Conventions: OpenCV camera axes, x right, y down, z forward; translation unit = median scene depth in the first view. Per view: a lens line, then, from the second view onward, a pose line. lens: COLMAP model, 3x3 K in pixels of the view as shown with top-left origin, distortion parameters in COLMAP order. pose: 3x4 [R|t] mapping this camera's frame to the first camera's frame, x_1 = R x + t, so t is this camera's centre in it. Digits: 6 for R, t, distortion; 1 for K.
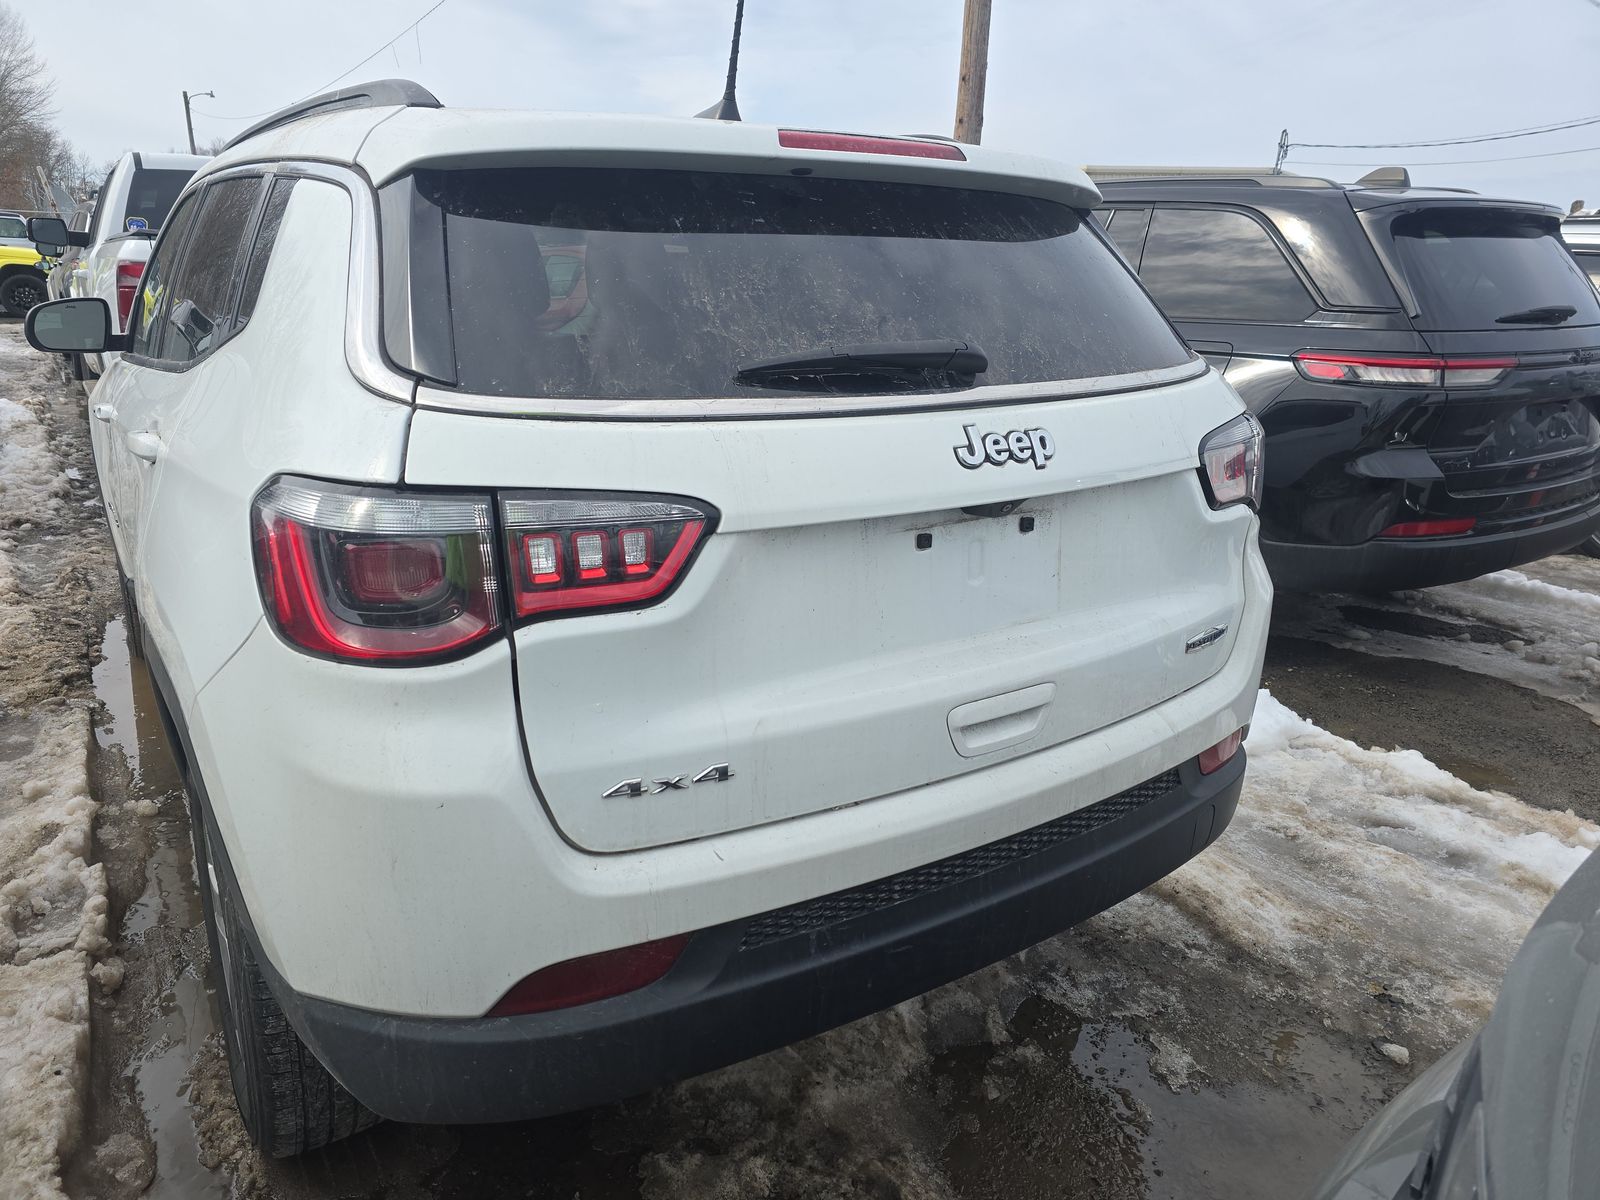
lens RADIAL K [[1104.9, 0, 792.4], [0, 1104.9, 621.9], [0, 0, 1]] dist [0.061339, -0.063141]
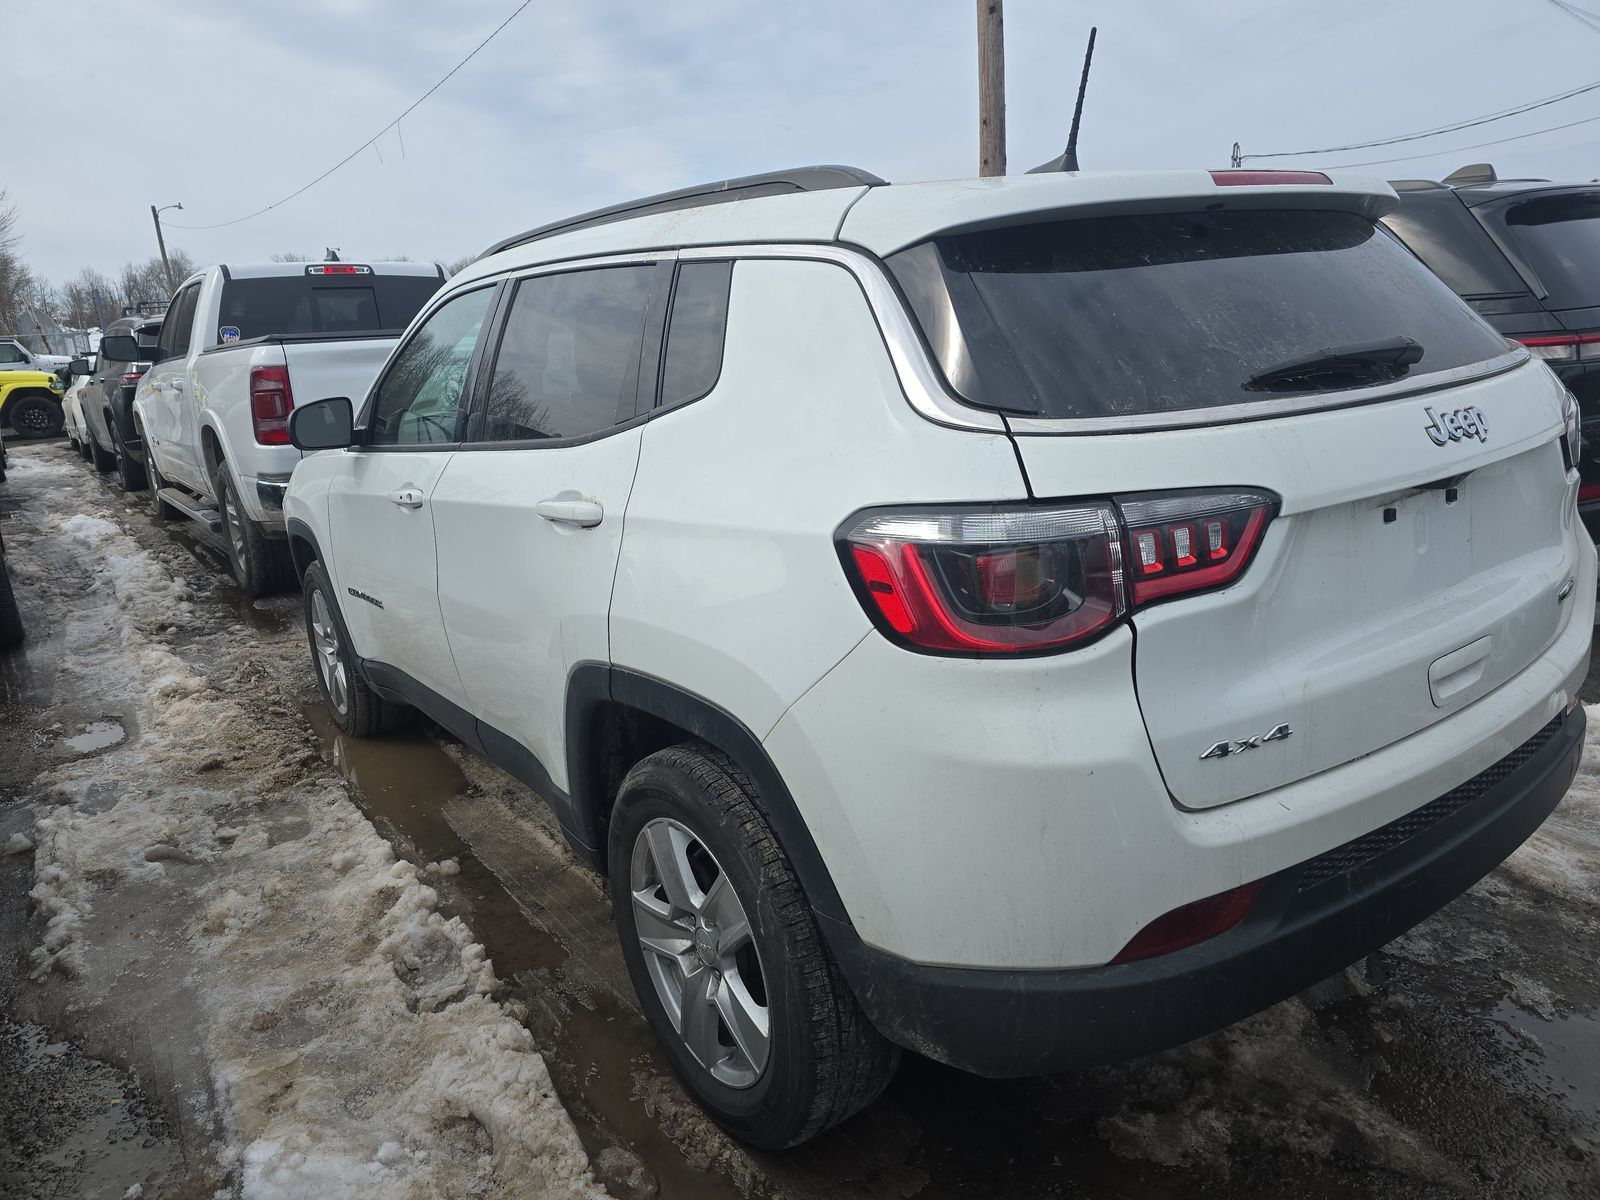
lens RADIAL K [[1104.9, 0, 792.4], [0, 1104.9, 621.9], [0, 0, 1]] dist [0.061339, -0.063141]
pose [[0.995244, -0.096805, 0.010861, -0.432777], [0.097178, 0.994389, -0.041790, 0.019378], [-0.006755, 0.042647, 0.999067, -0.103650]]
